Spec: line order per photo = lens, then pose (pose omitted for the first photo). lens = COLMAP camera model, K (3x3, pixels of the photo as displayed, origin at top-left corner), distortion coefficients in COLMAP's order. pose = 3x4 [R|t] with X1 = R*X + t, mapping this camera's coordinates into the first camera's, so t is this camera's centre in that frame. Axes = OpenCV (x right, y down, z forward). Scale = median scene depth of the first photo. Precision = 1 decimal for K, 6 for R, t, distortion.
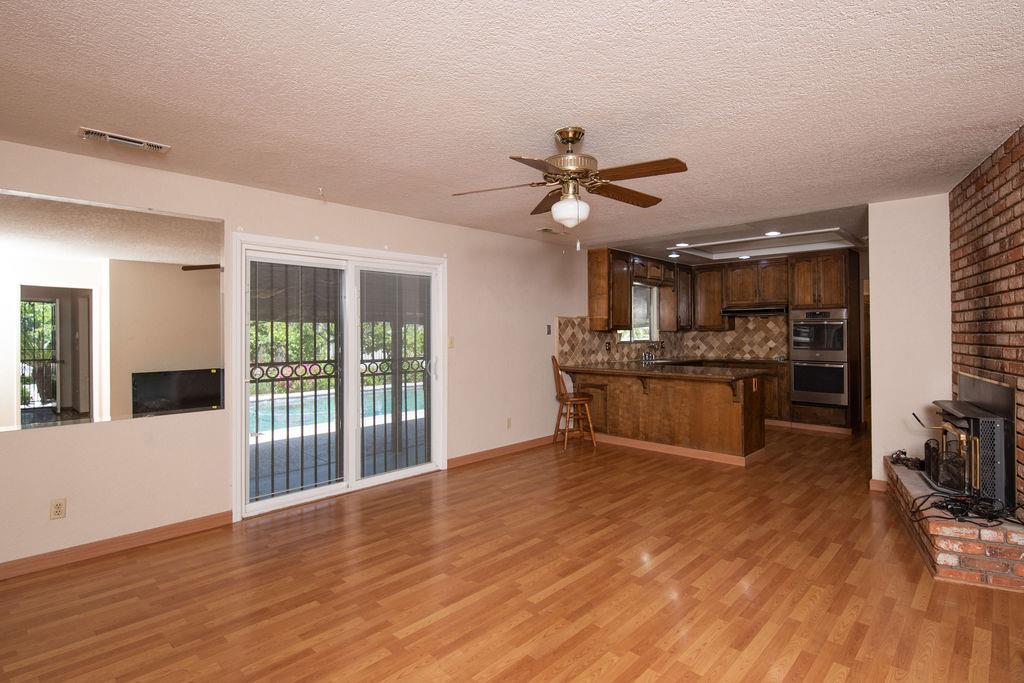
lens RADIAL K [[516.3, 0, 528.7], [0, 516.3, 323.7], [0, 0, 1]] dist [0.000356, -0.000719]
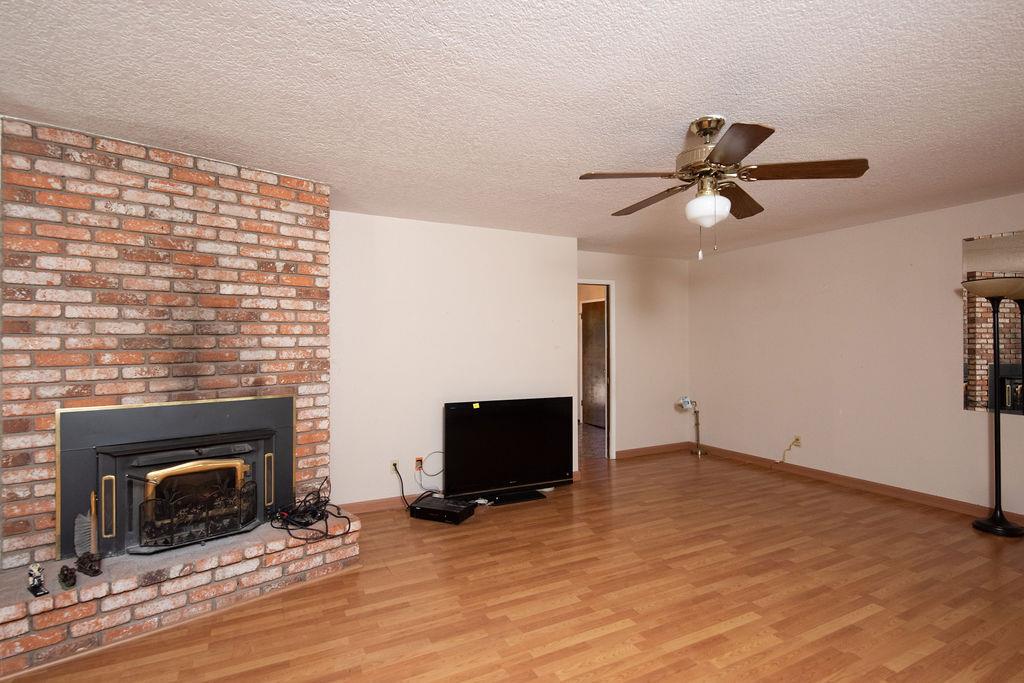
lens RADIAL K [[500.4, 0, 512.0], [0, 500.4, 341.5], [0, 0, 1]] dist [0.000974, -0.005097]
pose [[-0.937000, 0.006611, 0.349266, 0.091186], [0.000623, 0.999851, -0.017254, 0.021655], [-0.349328, -0.015949, -0.936865, 1.769347]]
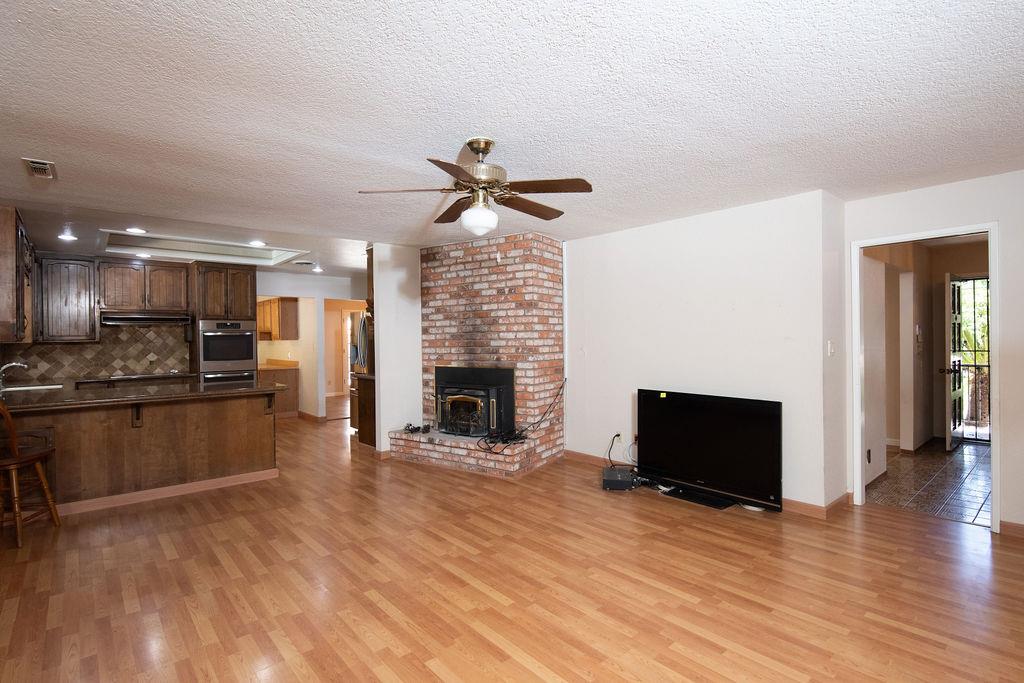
lens RADIAL K [[500.4, 0, 512.0], [0, 500.4, 341.5], [0, 0, 1]] dist [0.000974, -0.005097]
pose [[0.114823, -0.007131, 0.993360, -0.824395], [-0.002522, 0.999969, 0.007470, 0.011643], [-0.993383, -0.003363, 0.114802, 0.753155]]
